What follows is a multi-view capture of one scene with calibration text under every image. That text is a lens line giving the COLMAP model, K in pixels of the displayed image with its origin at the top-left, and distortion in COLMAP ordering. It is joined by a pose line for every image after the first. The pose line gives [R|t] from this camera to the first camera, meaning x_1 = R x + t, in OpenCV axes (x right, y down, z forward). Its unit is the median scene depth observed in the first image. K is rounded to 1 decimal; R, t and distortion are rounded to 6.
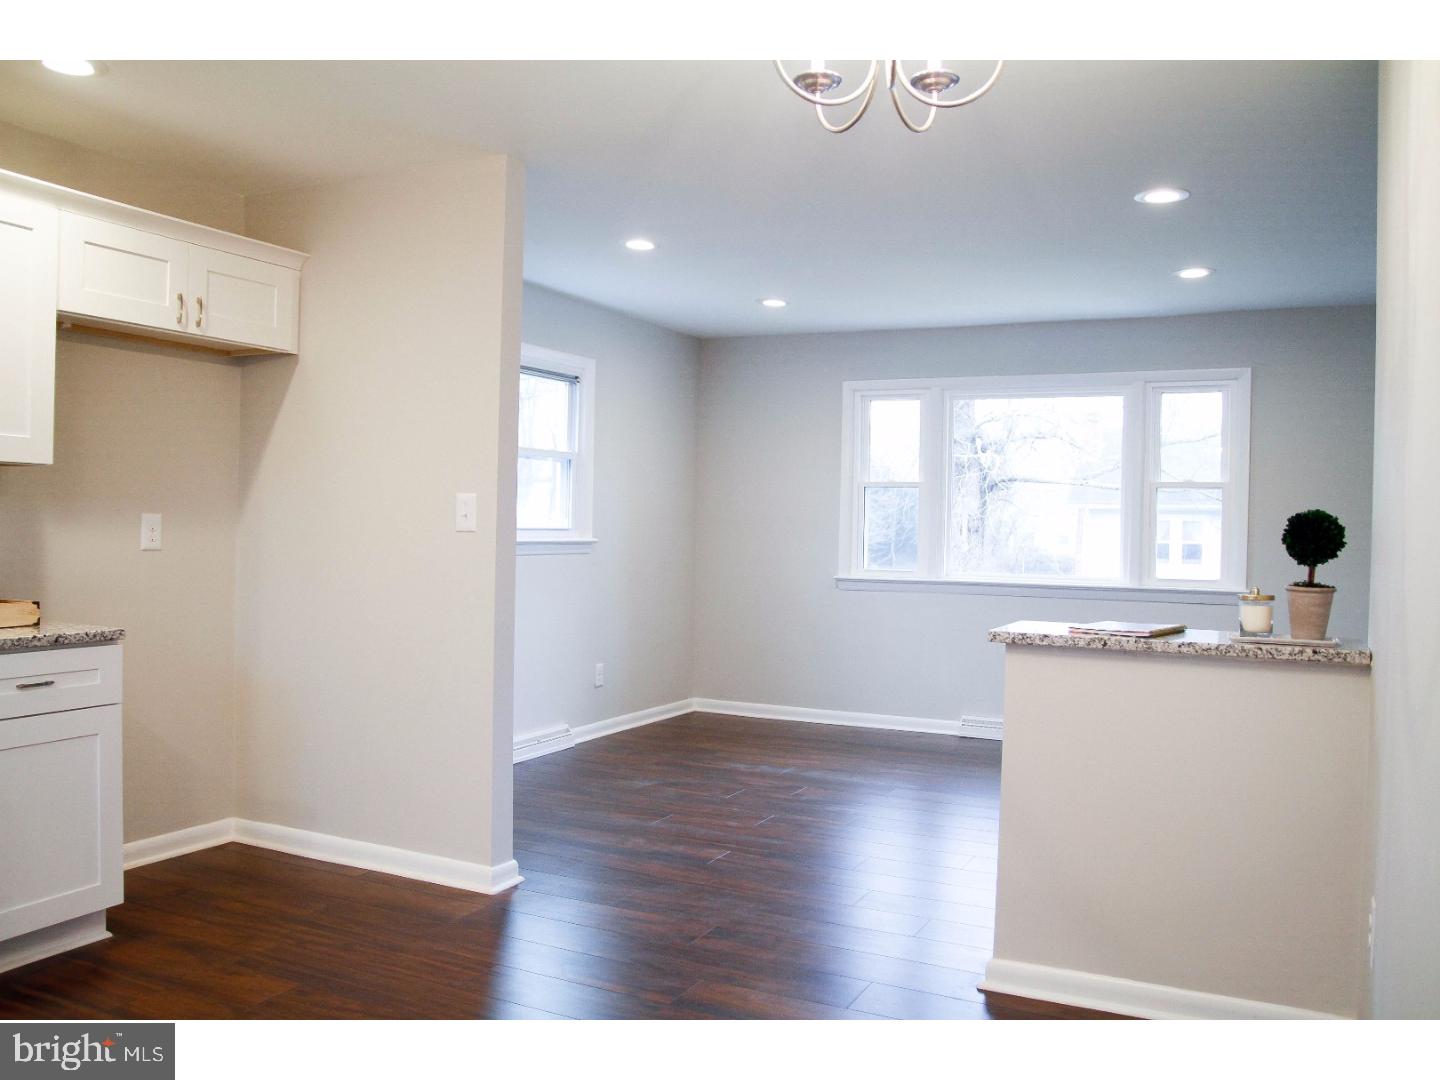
lens RADIAL K [[1214.2, 0, 720.0], [0, 1214.2, 540.0], [0, 0, 1]] dist [-0.121521, 0.097888]
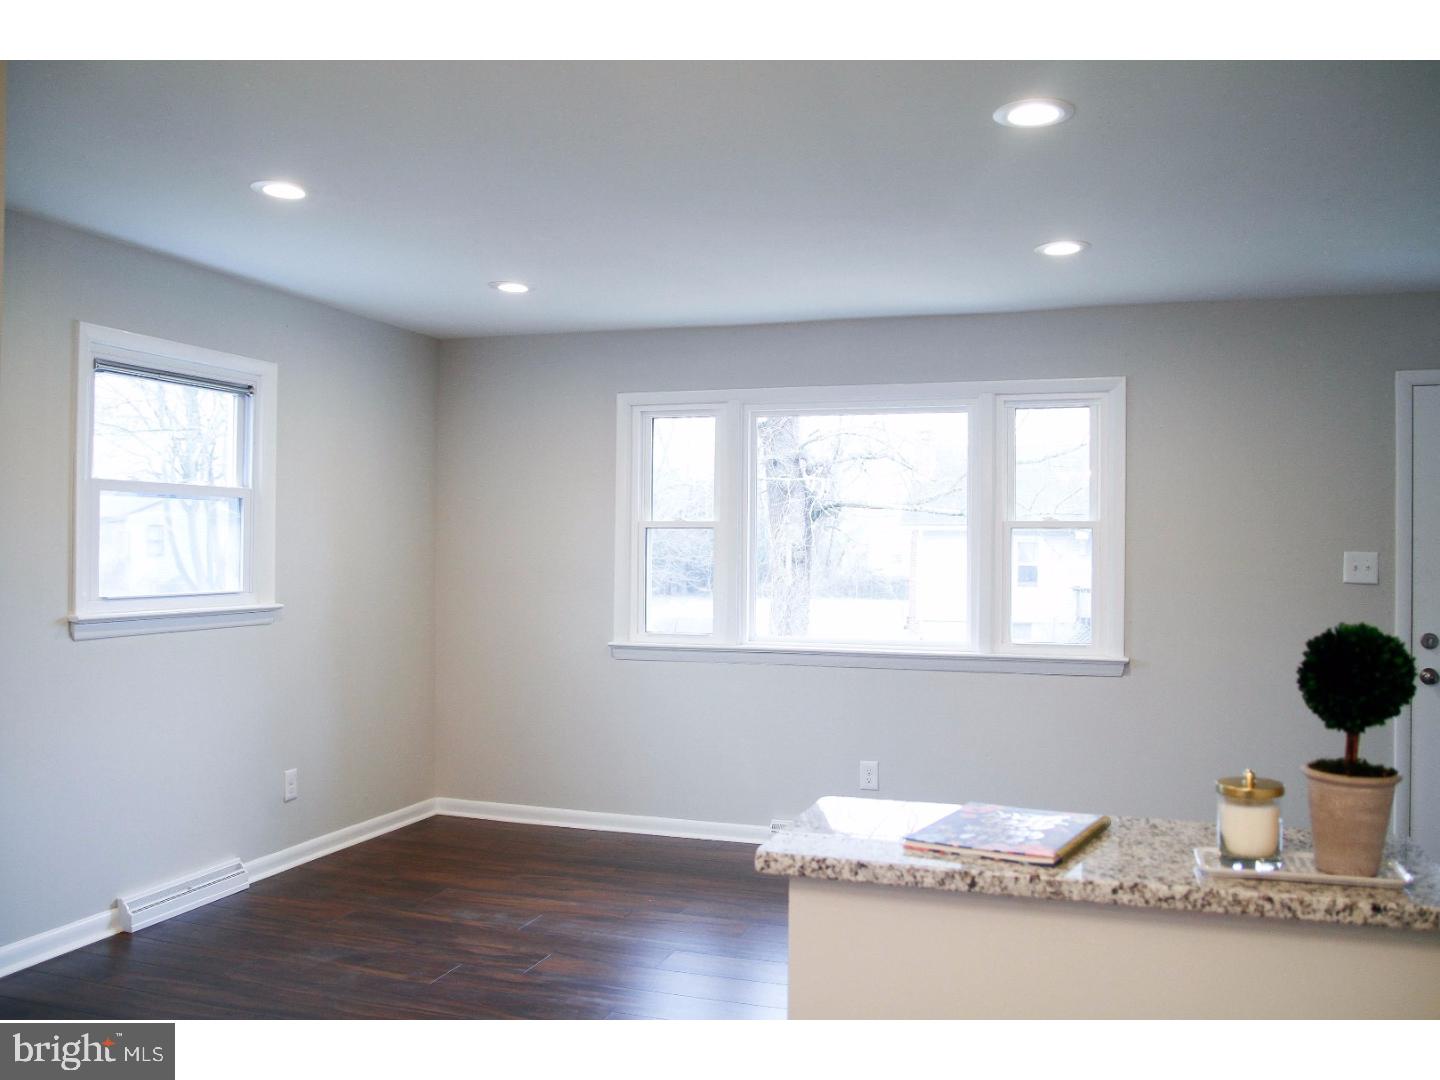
lens RADIAL K [[1264.4, 0, 720.0], [0, 1264.4, 540.0], [0, 0, 1]] dist [-0.115486, 0.093609]
pose [[0.990313, -0.009549, 0.138525, 0.060226], [0.012029, 0.999782, -0.017071, -0.024237], [-0.138331, 0.018572, 0.990212, 0.206937]]
